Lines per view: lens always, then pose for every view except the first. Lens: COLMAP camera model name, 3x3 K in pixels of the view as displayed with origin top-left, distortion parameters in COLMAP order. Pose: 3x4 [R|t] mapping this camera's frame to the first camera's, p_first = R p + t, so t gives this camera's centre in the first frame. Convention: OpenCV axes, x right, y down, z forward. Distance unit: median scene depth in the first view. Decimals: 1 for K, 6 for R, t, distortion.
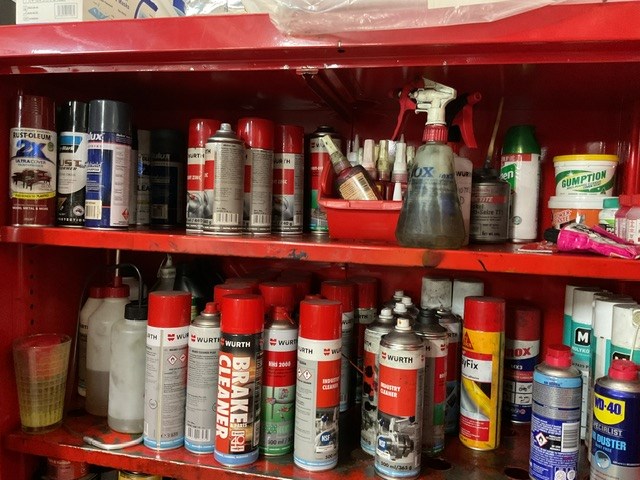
lens RADIAL K [[526.9, 0, 316.6], [0, 526.9, 237.1], [0, 0, 1]] dist [0.077235, -0.143878]
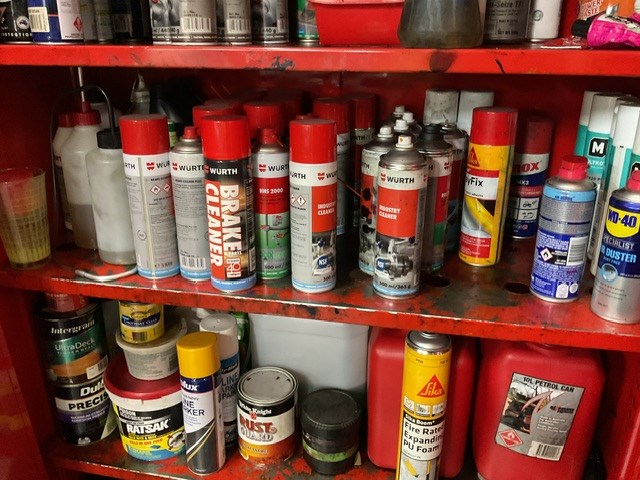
lens RADIAL K [[526.9, 0, 318.1], [0, 526.9, 235.3], [0, 0, 1]] dist [0.077235, -0.143878]
pose [[0.999181, -0.040302, 0.003683, 0.006036], [0.037093, 0.948396, 0.314910, 0.024453], [-0.016185, -0.314515, 0.949114, 0.088861]]
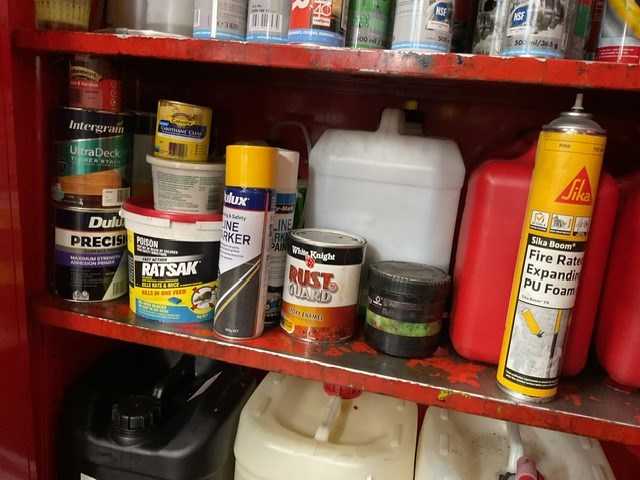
lens RADIAL K [[526.9, 0, 321.8], [0, 526.9, 230.9], [0, 0, 1]] dist [0.077235, -0.143878]
pose [[0.998002, 0.062146, -0.011425, -0.116008], [-0.059738, 0.986892, 0.149918, 0.551594], [0.020592, -0.148936, 0.988632, 0.203061]]
